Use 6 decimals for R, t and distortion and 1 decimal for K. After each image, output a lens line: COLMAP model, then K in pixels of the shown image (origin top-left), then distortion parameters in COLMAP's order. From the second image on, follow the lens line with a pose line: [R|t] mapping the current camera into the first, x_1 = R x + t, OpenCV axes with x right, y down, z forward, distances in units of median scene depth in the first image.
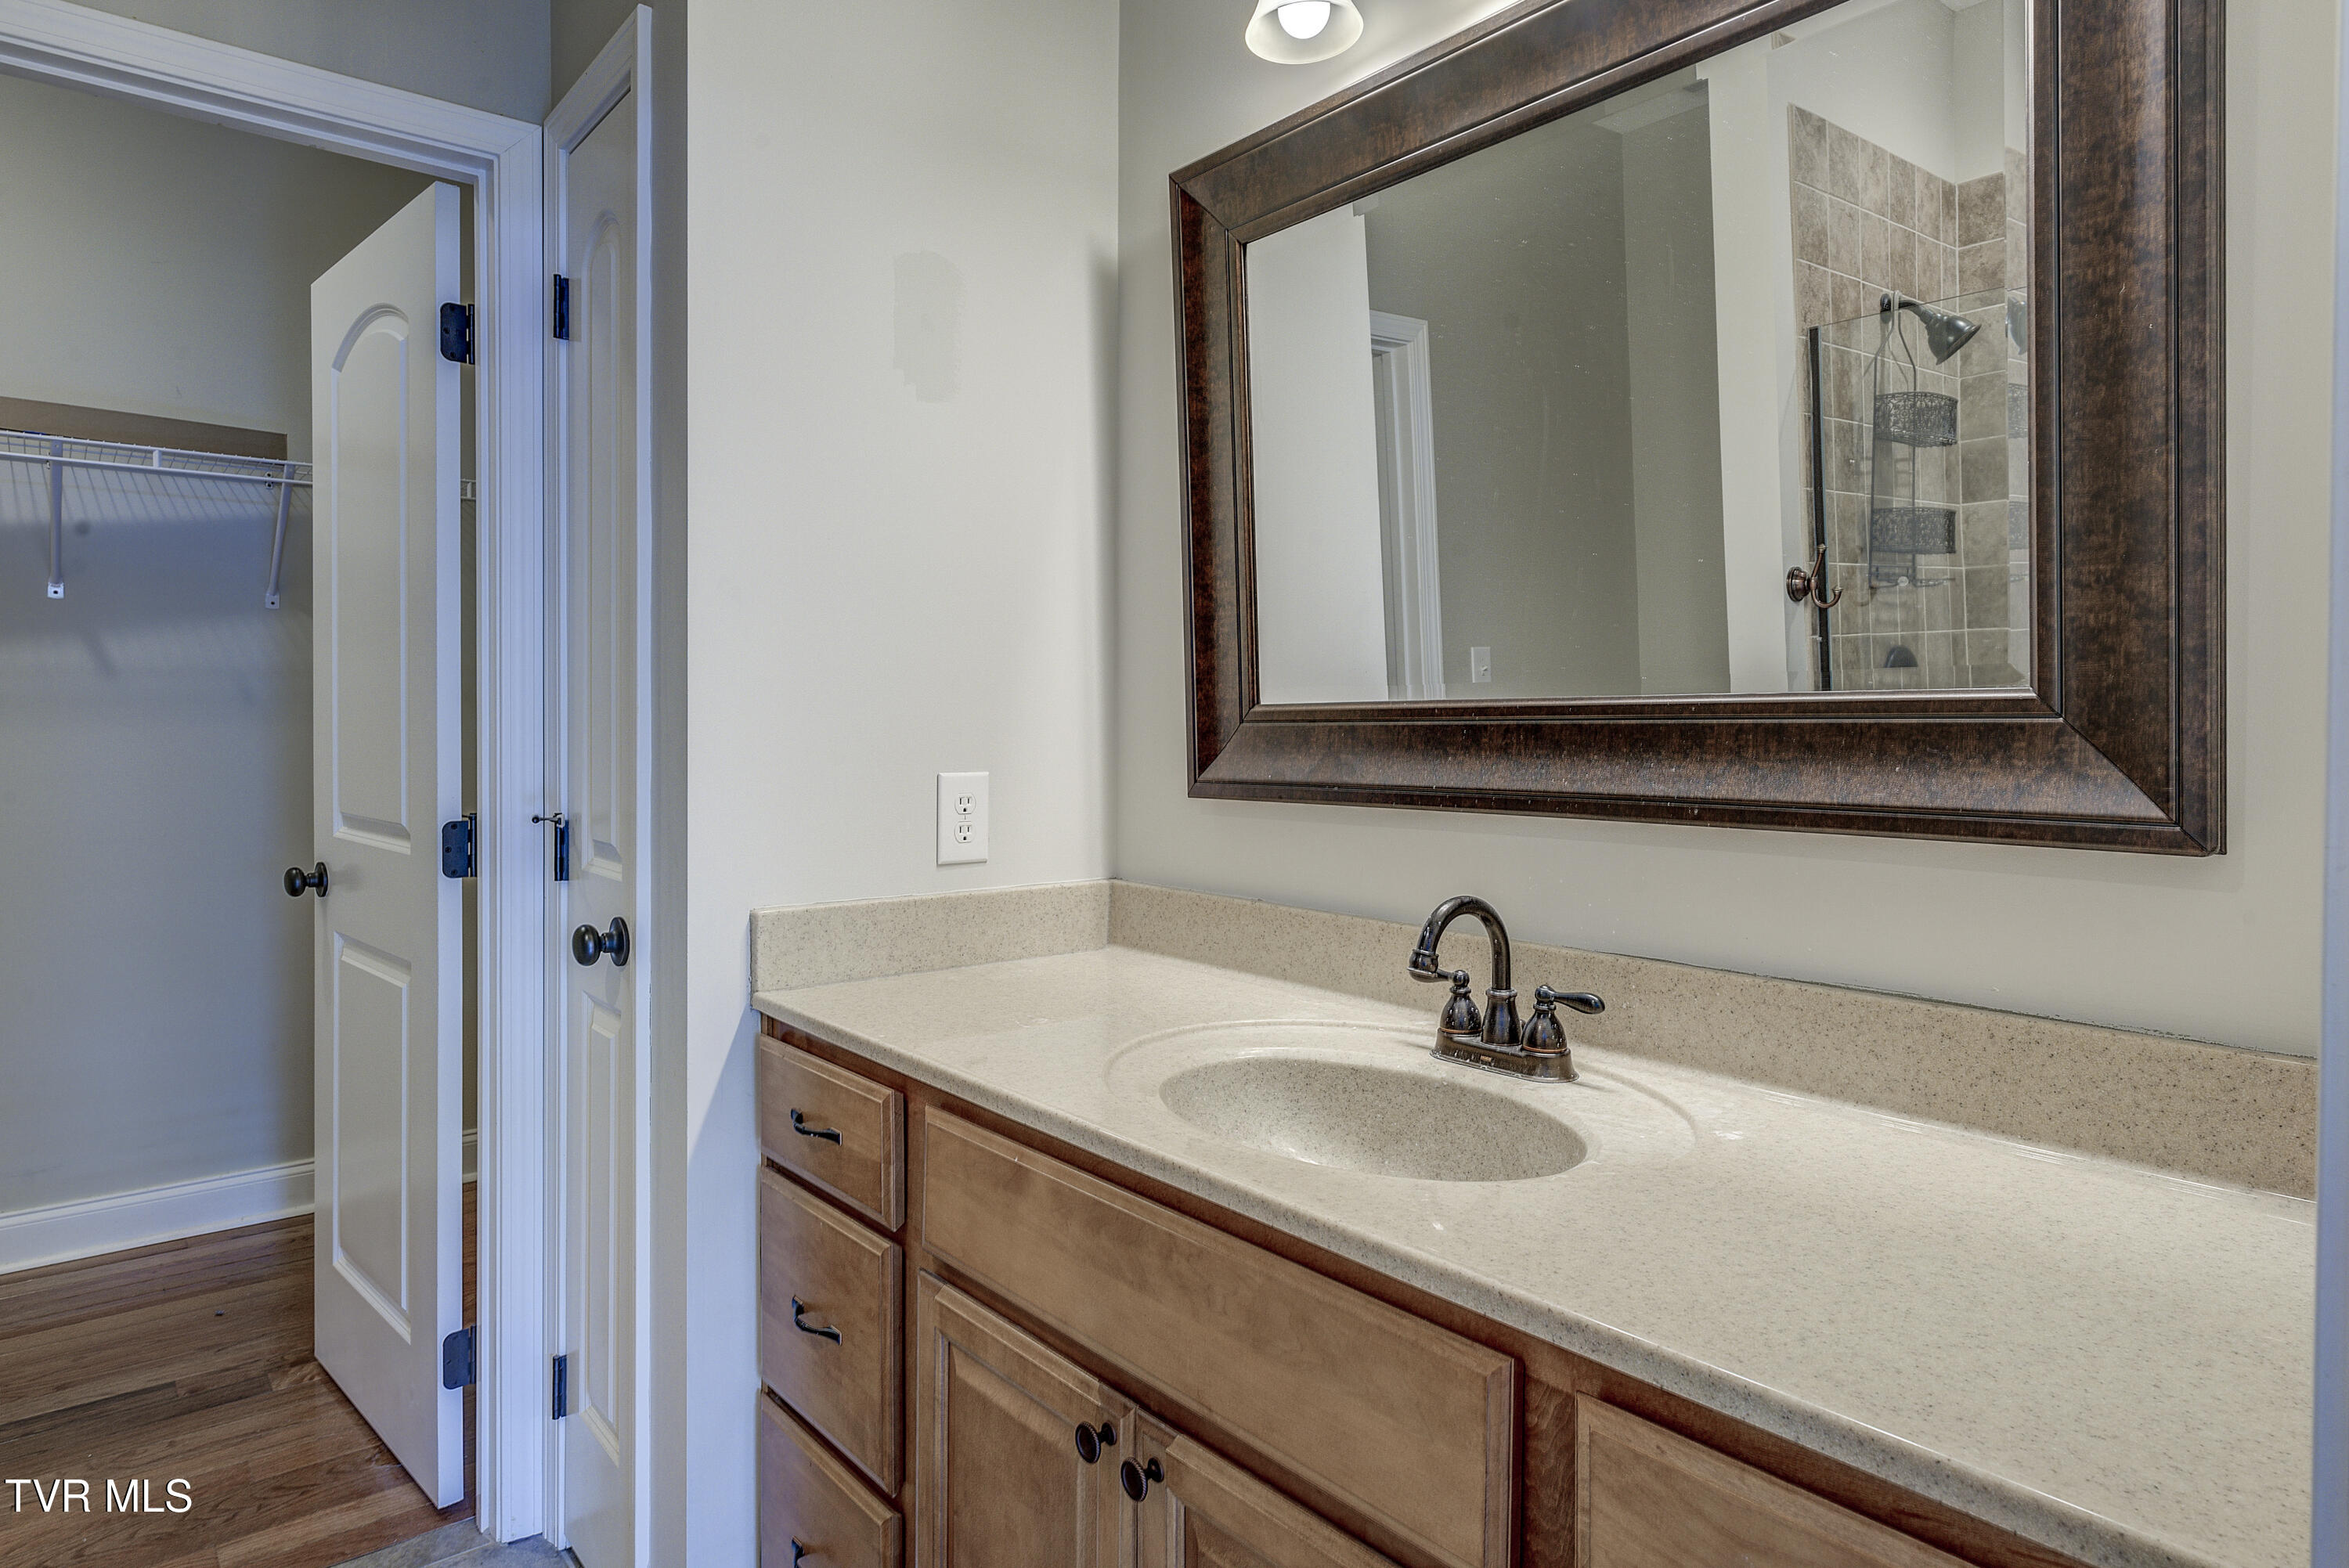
lens RADIAL K [[1358.4, 0, 1181.6], [0, 1358.4, 714.9], [0, 0, 1]] dist [0.009477, -0.000022]
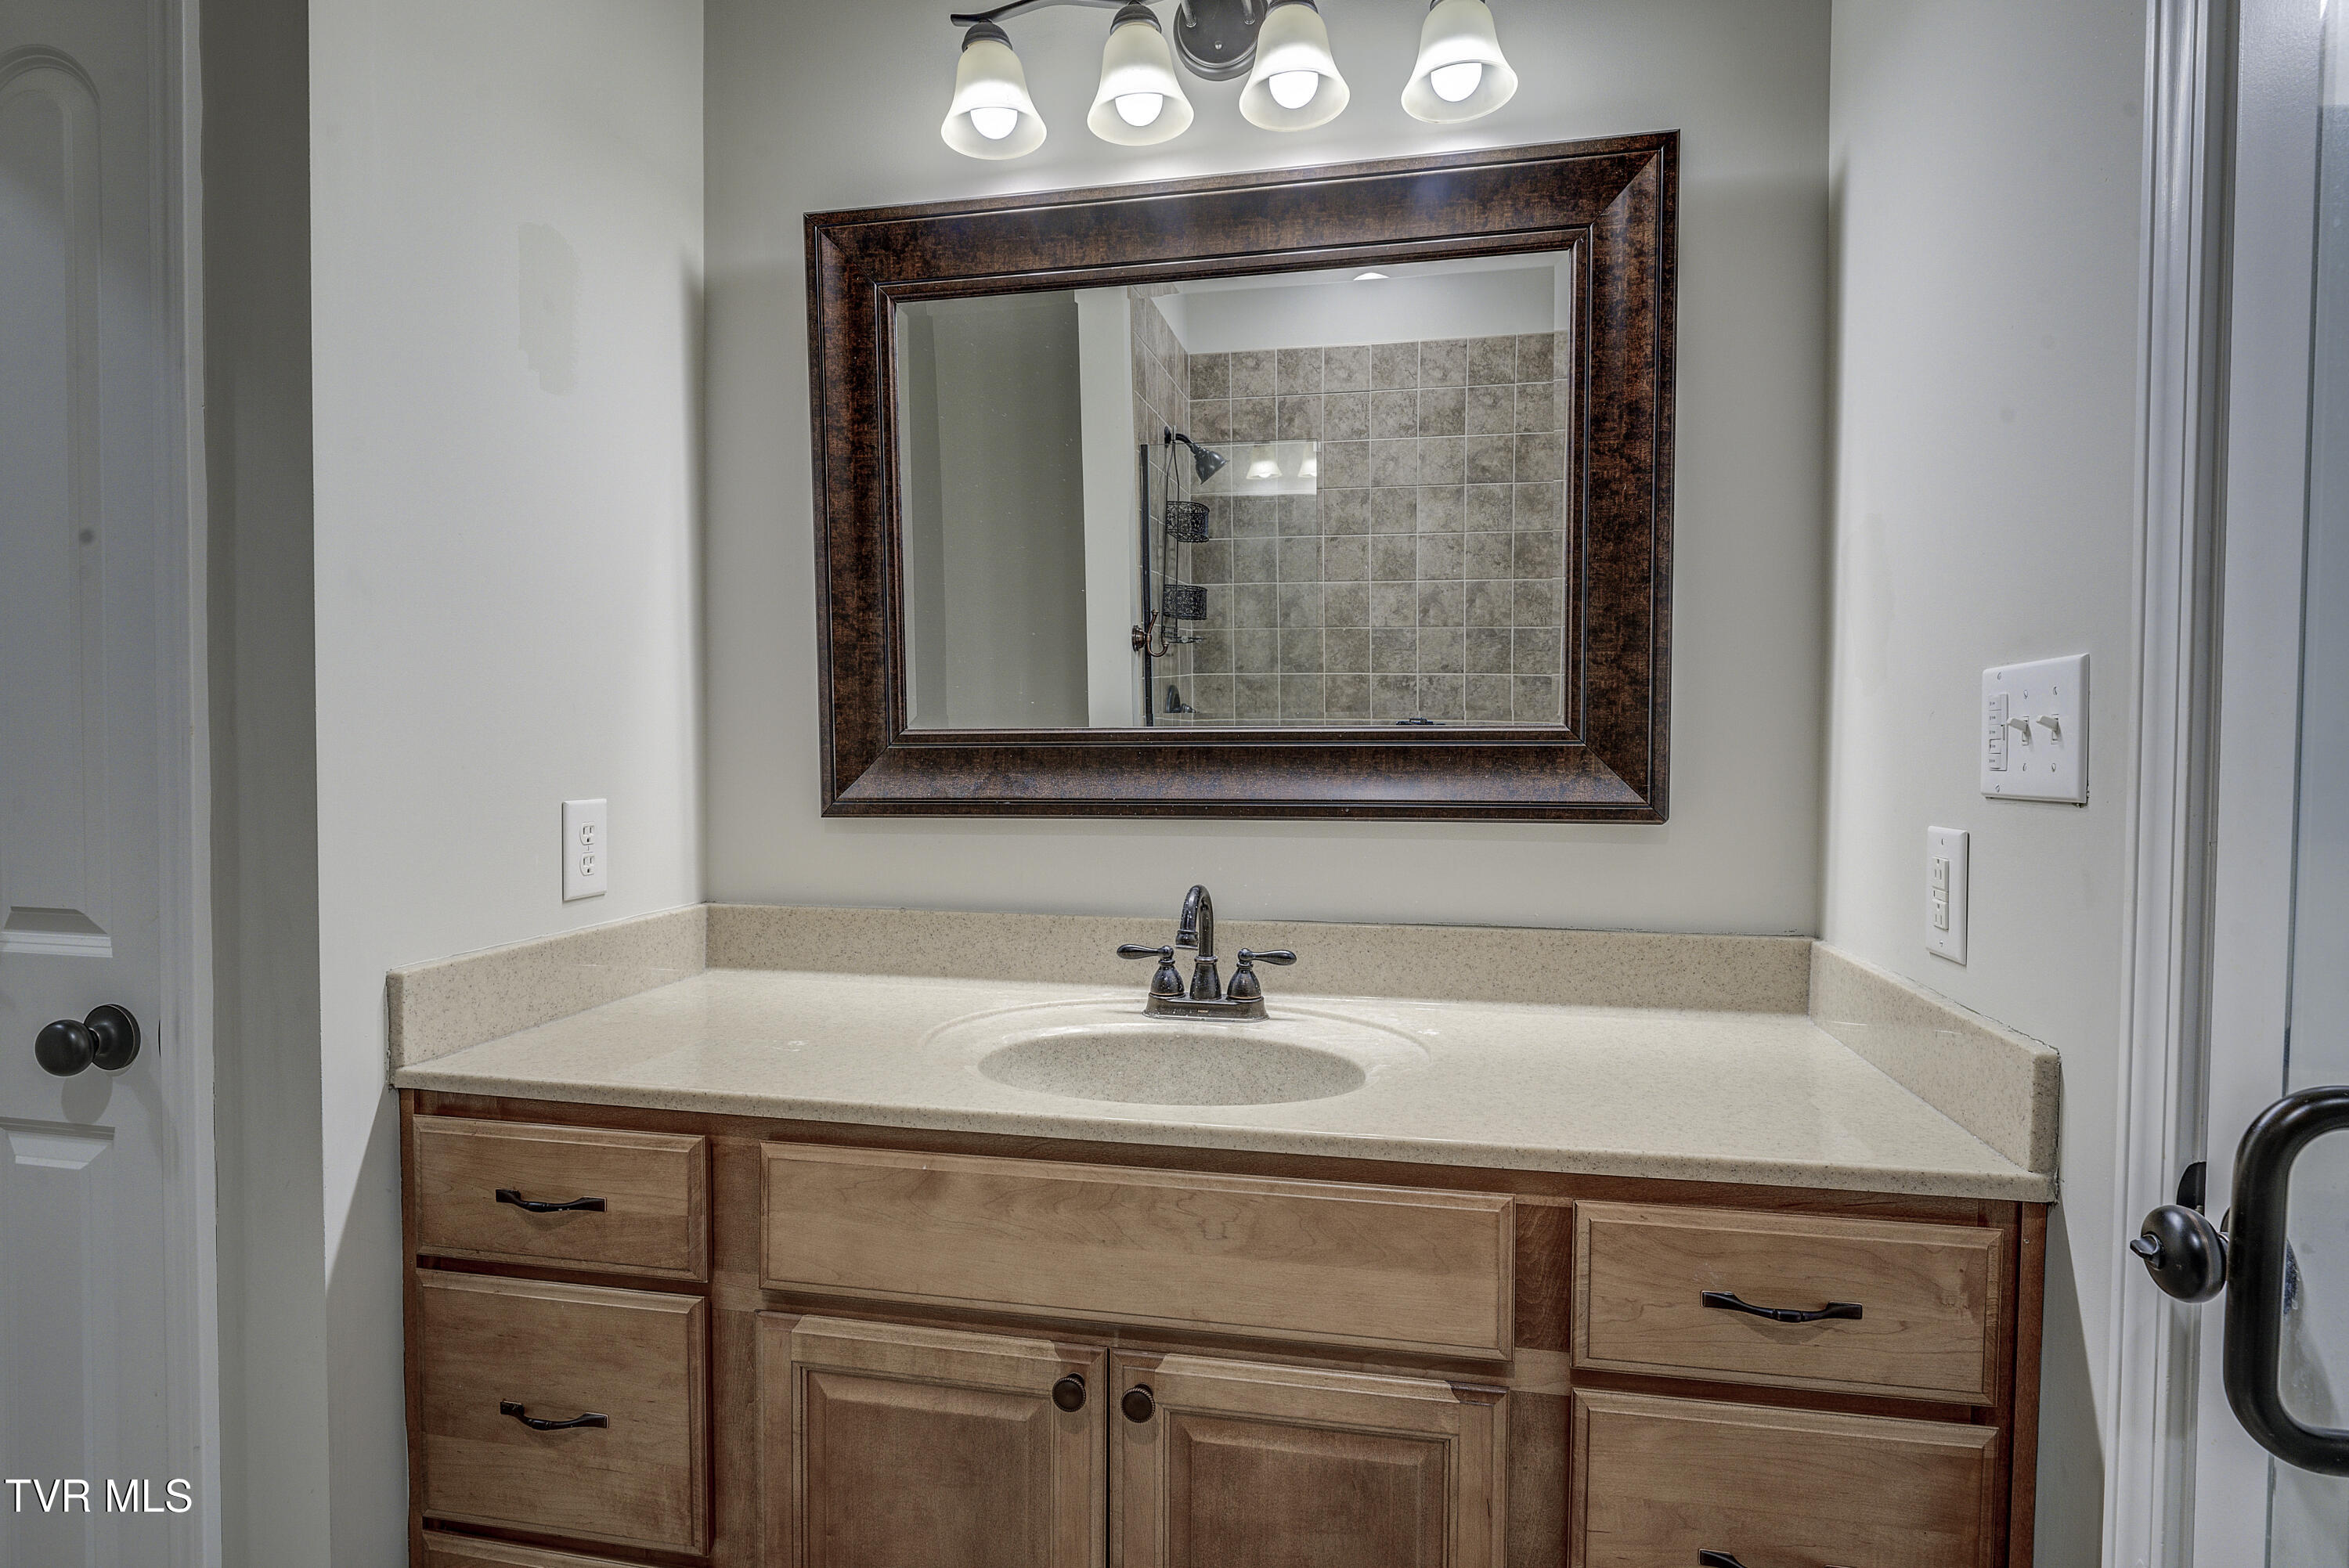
lens RADIAL K [[1196.4, 0, 1169.7], [0, 1196.4, 752.0], [0, 0, 1]] dist [0.000528, 0.000019]
pose [[0.777739, -0.004977, 0.628568, -0.432962], [-0.003761, 0.999914, 0.012570, -0.002434], [-0.628577, -0.012140, 0.777653, 0.136098]]
